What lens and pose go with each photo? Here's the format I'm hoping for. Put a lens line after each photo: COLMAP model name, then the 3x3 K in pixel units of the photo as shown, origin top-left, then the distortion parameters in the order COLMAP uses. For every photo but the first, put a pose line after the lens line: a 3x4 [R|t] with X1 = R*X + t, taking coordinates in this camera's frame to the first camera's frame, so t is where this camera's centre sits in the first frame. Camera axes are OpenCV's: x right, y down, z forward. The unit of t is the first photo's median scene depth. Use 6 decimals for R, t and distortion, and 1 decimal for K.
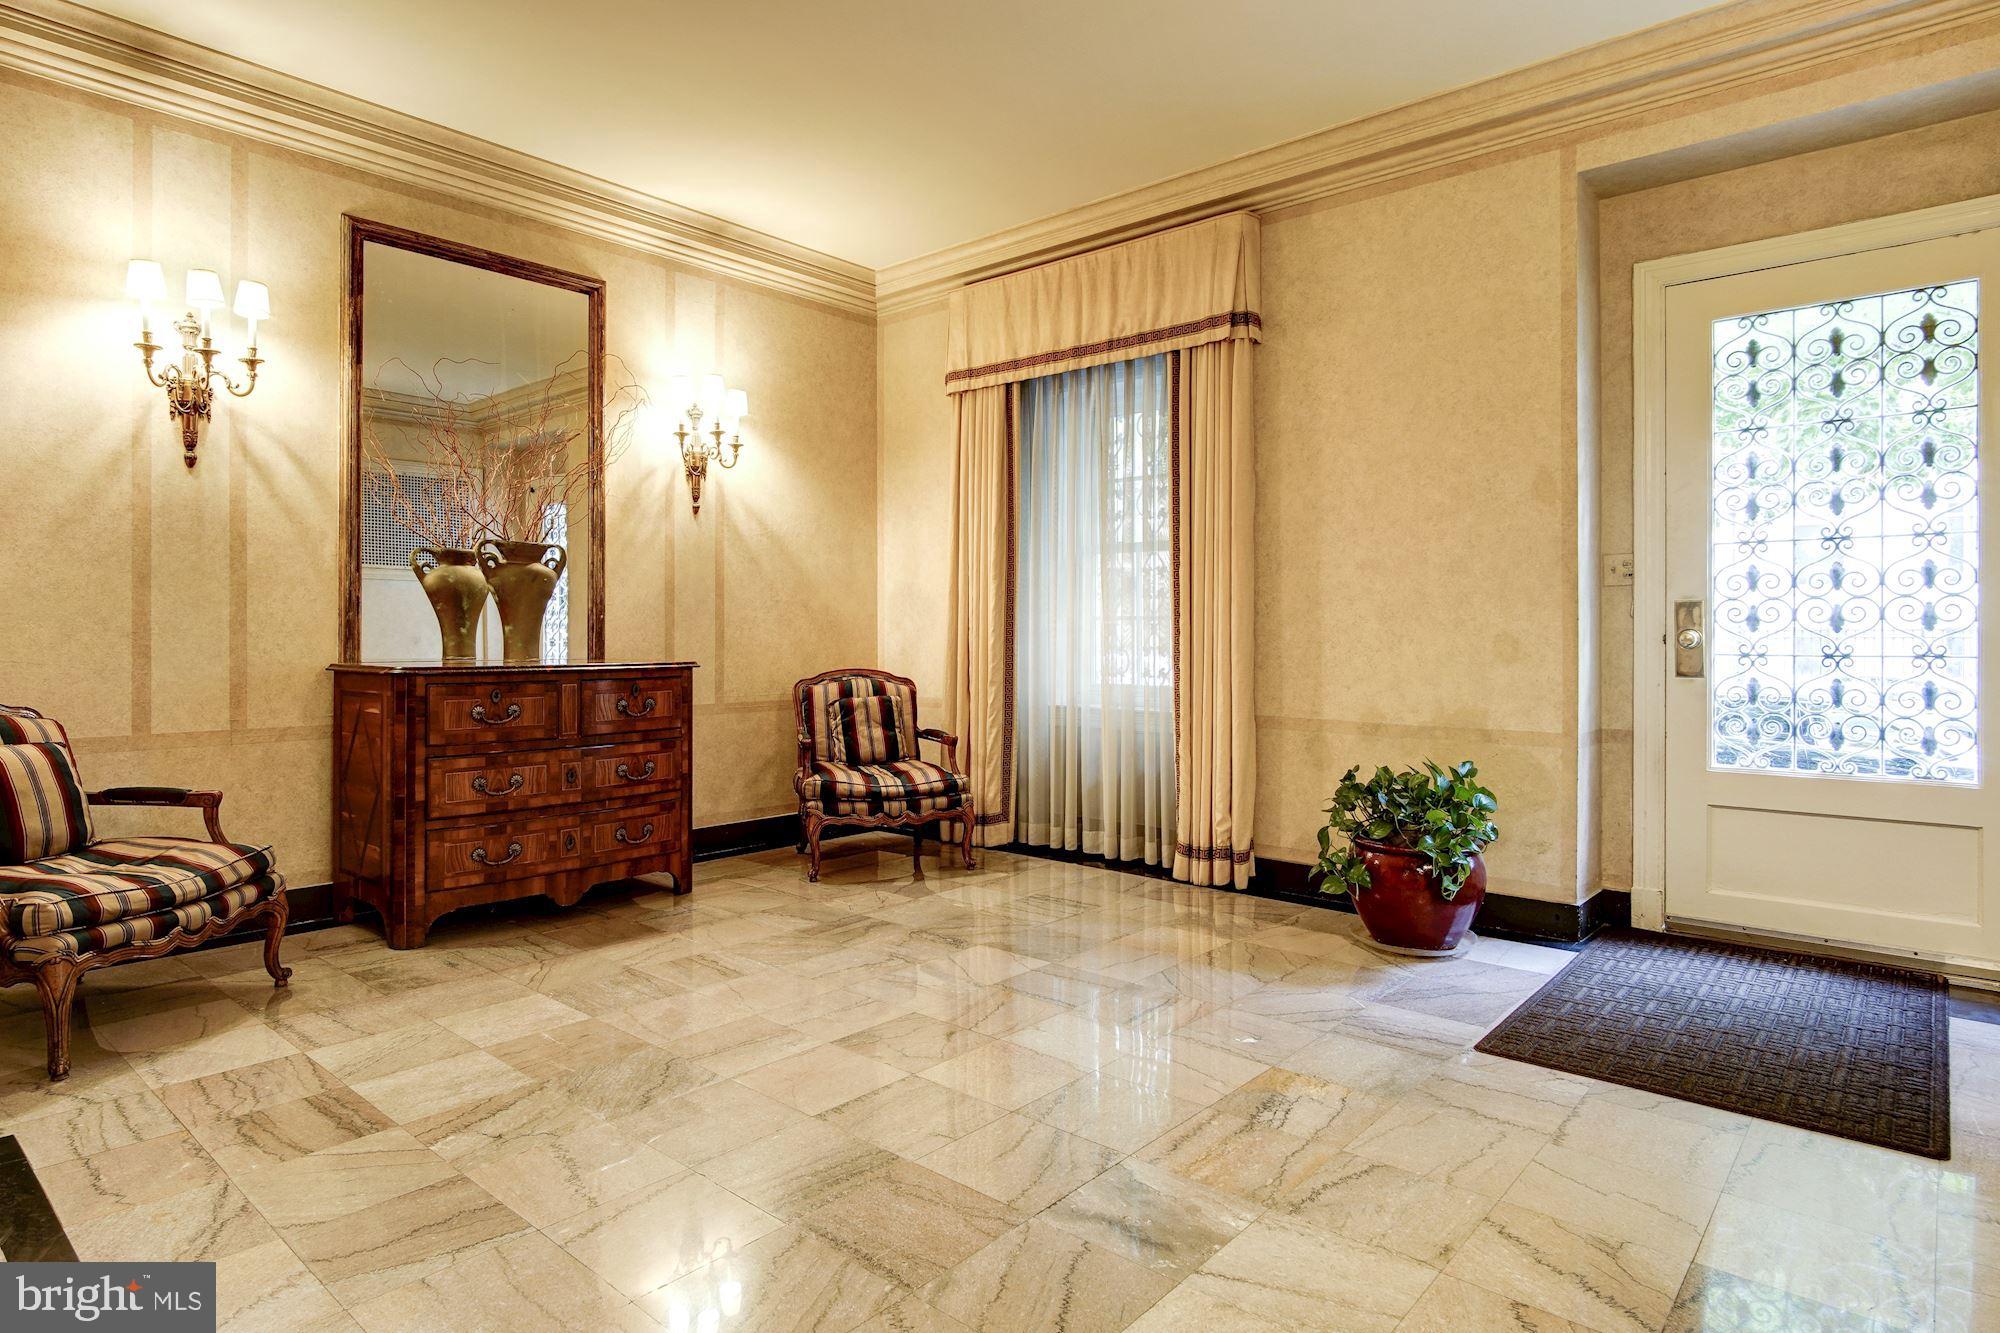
lens RADIAL K [[1104.1, 0, 1003.4], [0, 1104.1, 641.0], [0, 0, 1]] dist [-0.011662, 0.000629]
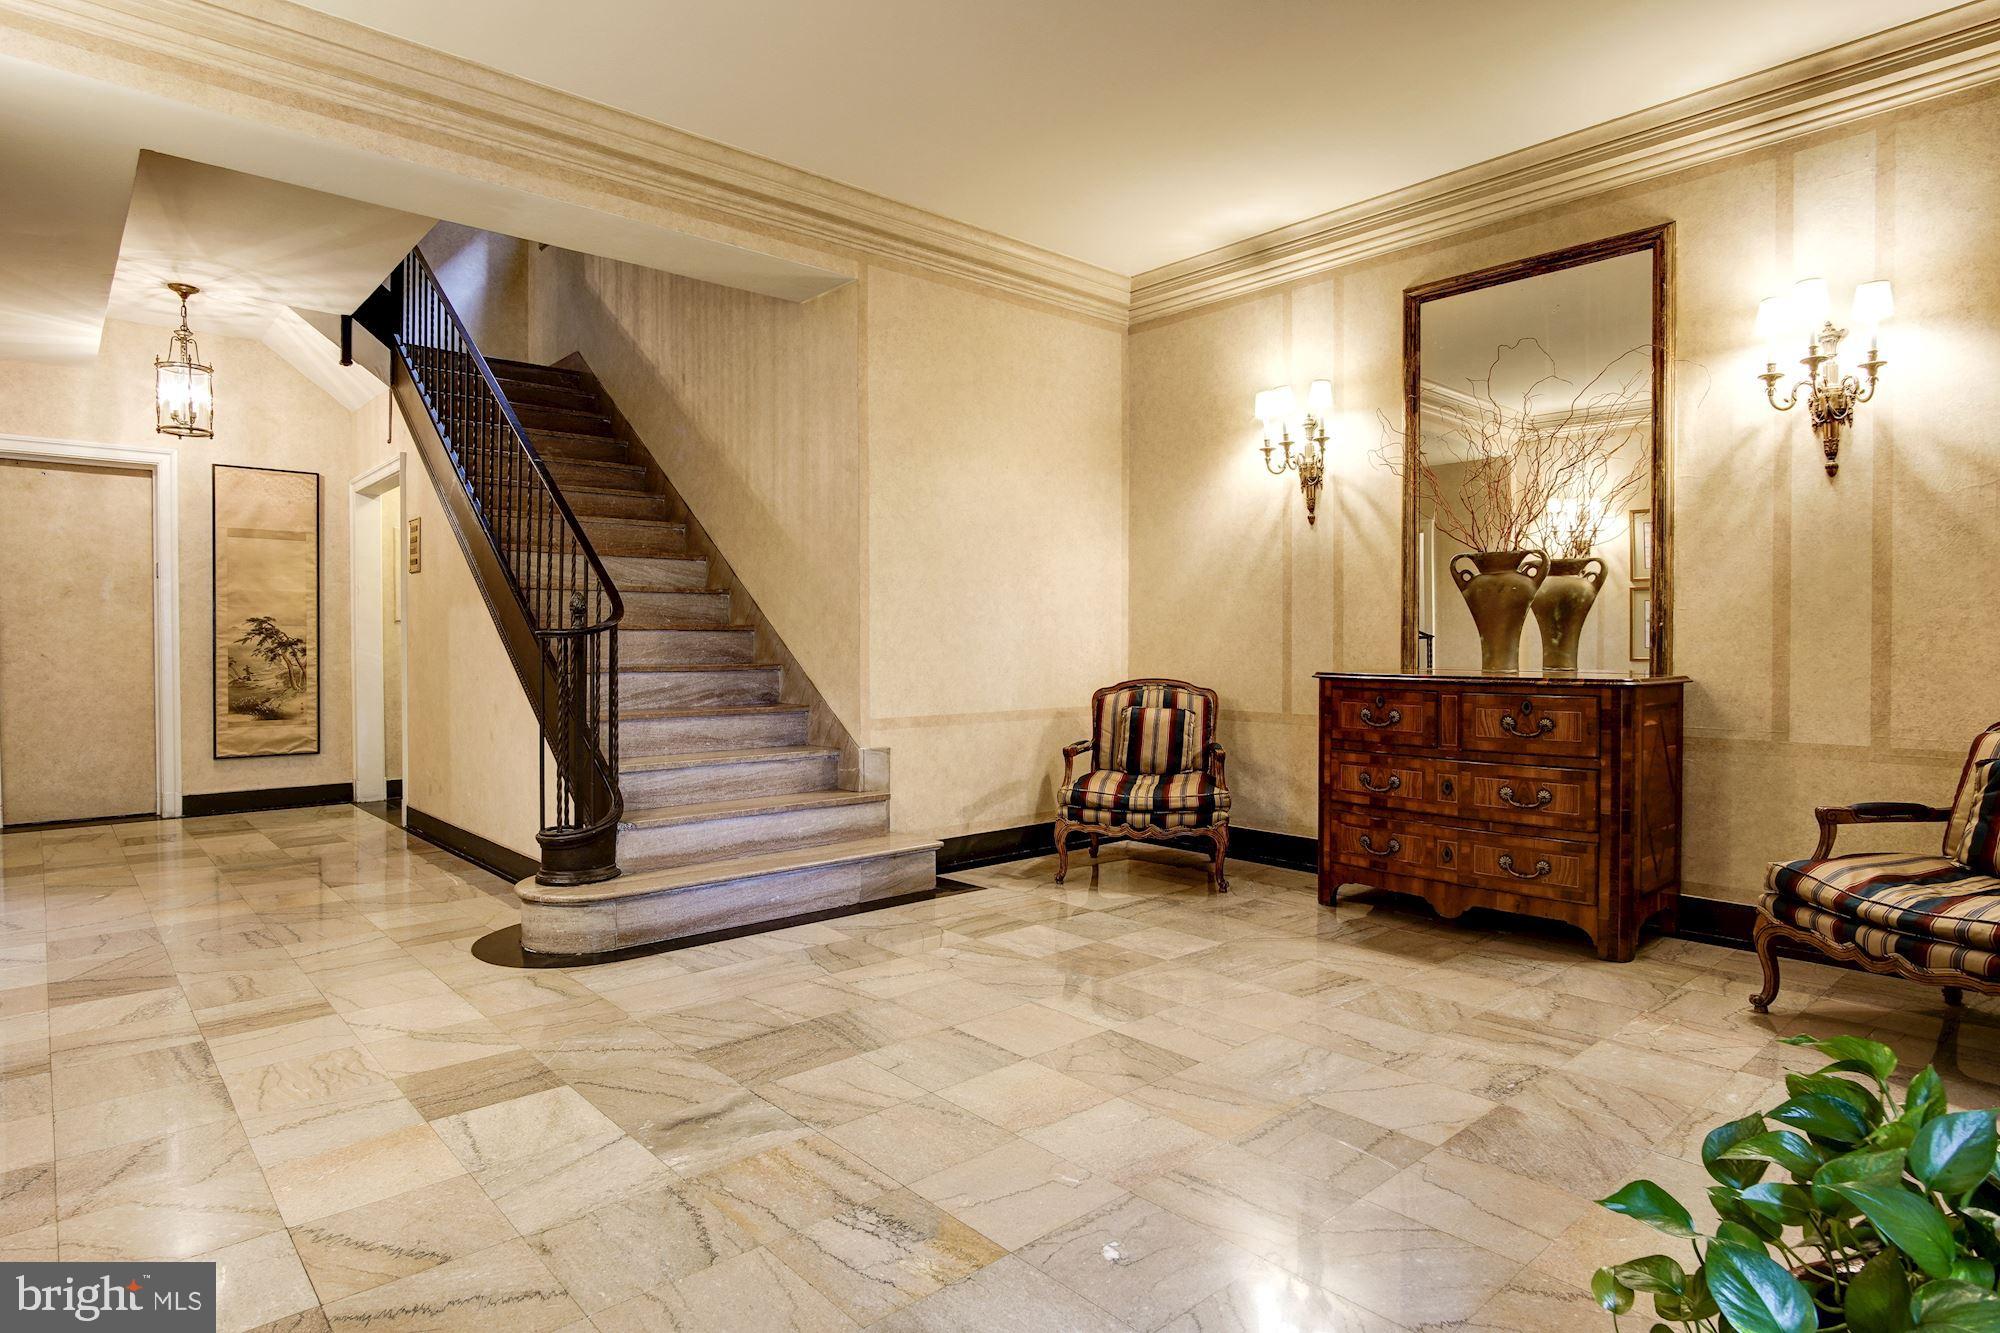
lens RADIAL K [[1087.8, 0, 1000.0], [0, 1087.8, 666.5], [0, 0, 1]] dist [-0.014822, 0.001066]
pose [[-0.127063, 0.020478, -0.991683, 0.663919], [-0.006684, 0.999746, 0.021501, -0.005317], [0.991872, 0.009360, -0.126894, 0.767758]]
